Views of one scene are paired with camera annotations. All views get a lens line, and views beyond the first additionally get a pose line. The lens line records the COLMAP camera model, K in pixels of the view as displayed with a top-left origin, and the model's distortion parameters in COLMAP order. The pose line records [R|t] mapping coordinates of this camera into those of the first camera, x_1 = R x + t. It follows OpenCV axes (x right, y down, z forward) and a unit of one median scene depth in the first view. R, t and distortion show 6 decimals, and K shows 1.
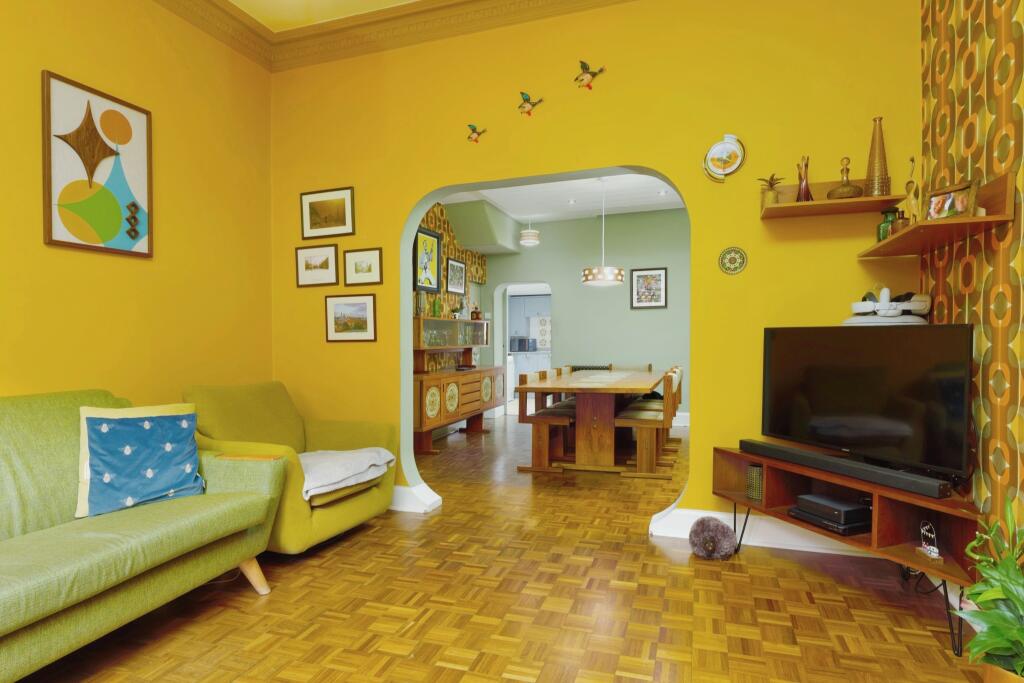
lens RADIAL K [[566.7, 0, 513.7], [0, 566.7, 344.0], [0, 0, 1]] dist [-0.000027, 0.000000]
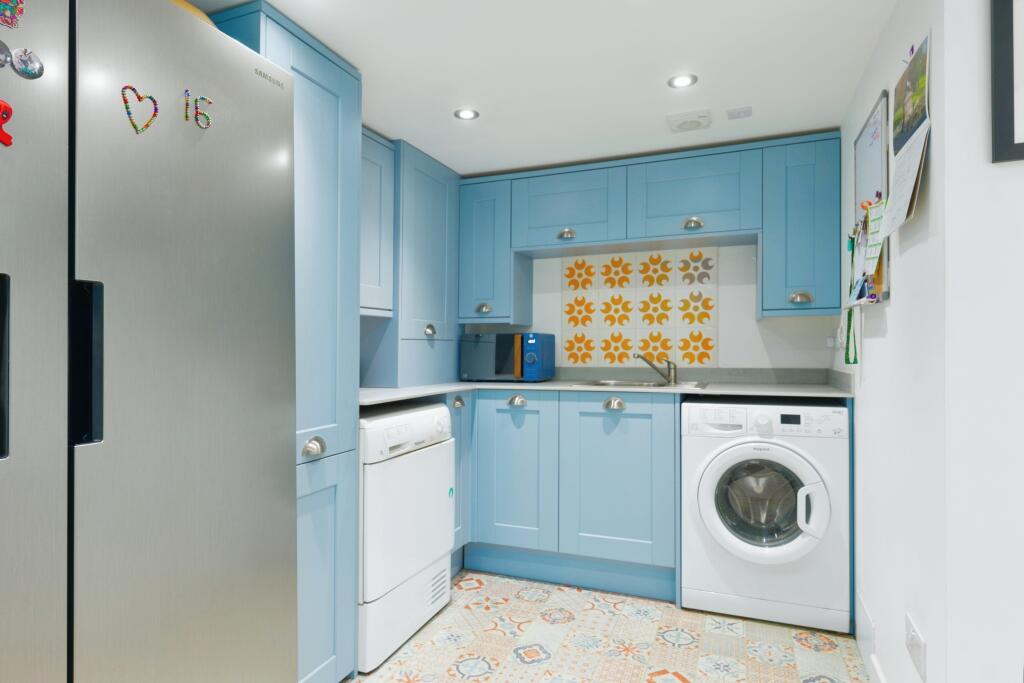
lens RADIAL K [[566.7, 0, 511.4], [0, 566.7, 341.5], [0, 0, 1]] dist [-0.000027, 0.000000]
pose [[0.999051, 0.006795, -0.043032, 0.030773], [-0.007200, 0.999931, -0.009280, -0.002615], [0.042966, 0.009581, 0.999031, 0.730536]]
